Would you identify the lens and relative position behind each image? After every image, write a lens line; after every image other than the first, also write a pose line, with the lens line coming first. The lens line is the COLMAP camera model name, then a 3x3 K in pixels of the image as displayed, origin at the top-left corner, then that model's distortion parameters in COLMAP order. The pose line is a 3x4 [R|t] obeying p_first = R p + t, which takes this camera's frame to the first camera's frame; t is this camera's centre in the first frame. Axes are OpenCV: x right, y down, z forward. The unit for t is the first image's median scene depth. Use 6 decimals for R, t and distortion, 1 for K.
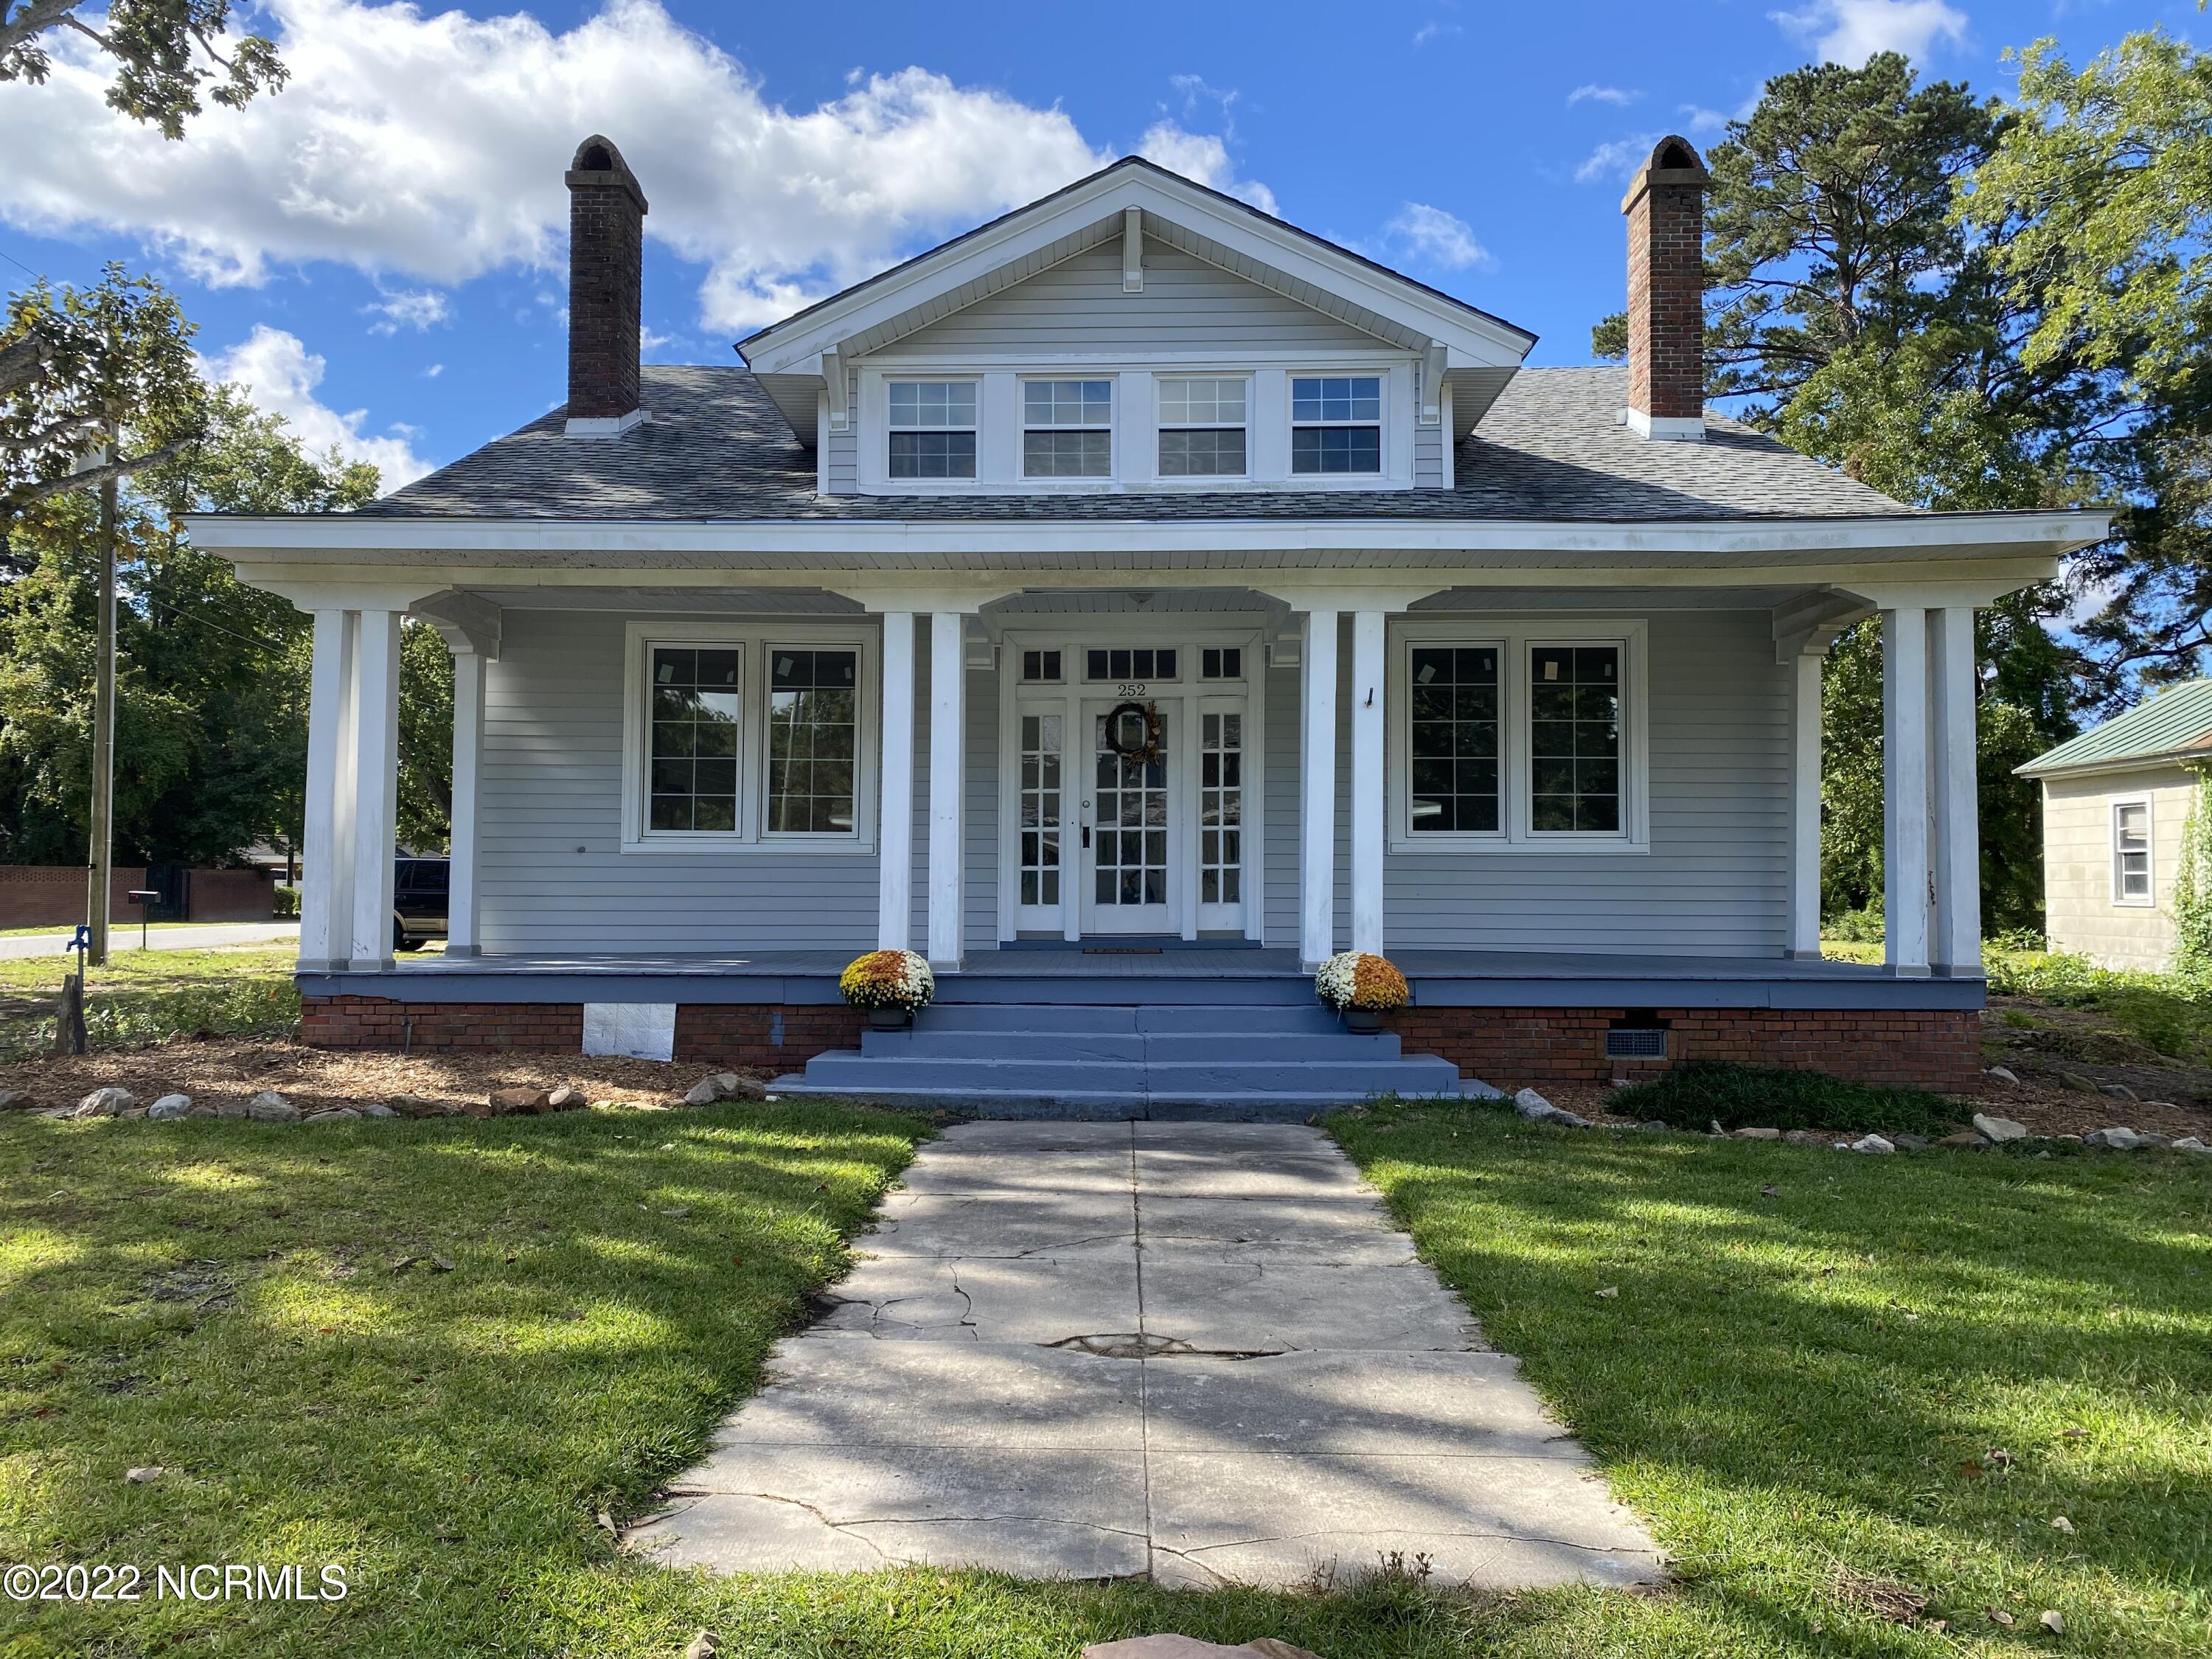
lens RADIAL K [[1669.3, 0, 1089.2], [0, 1669.3, 824.3], [0, 0, 1]] dist [0.043712, -0.041528]
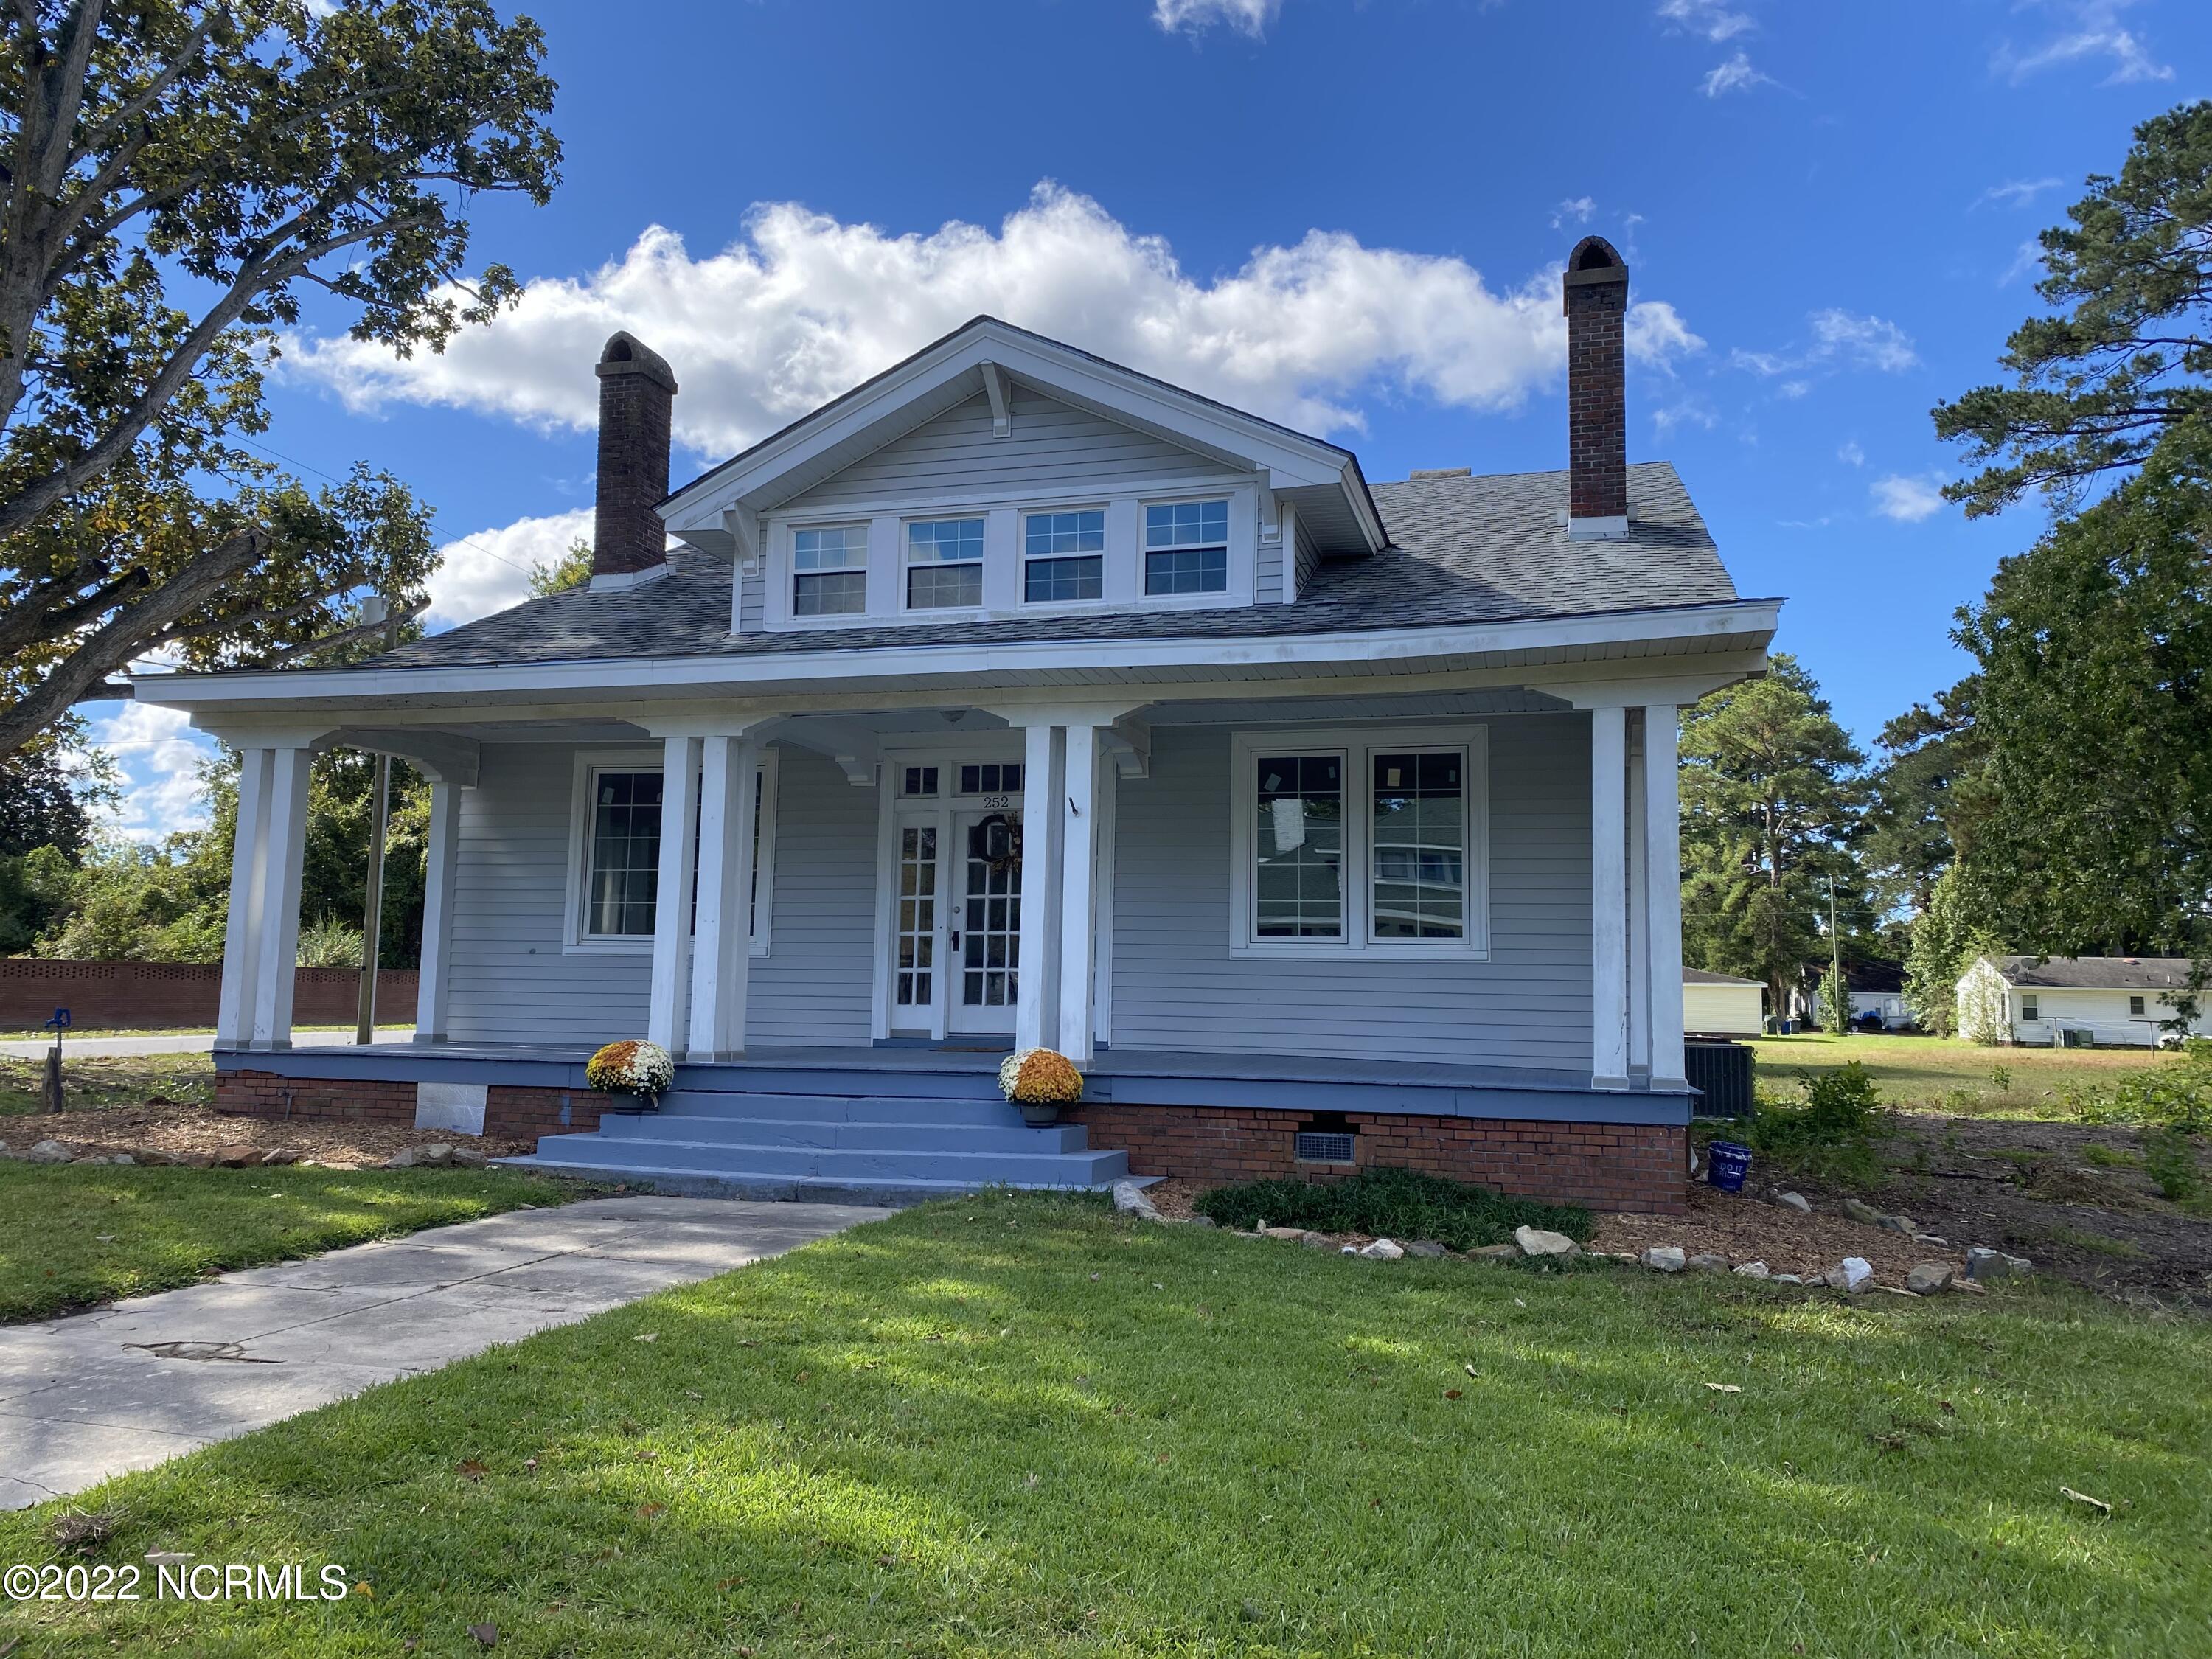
lens RADIAL K [[1669.3, 0, 1118.3], [0, 1669.3, 818.7], [0, 0, 1]] dist [0.043712, -0.041528]
pose [[0.968041, -0.013940, -0.250406, 0.368099], [-0.003682, 0.997556, -0.069769, 0.003681], [0.250767, 0.068461, 0.965624, -0.008061]]
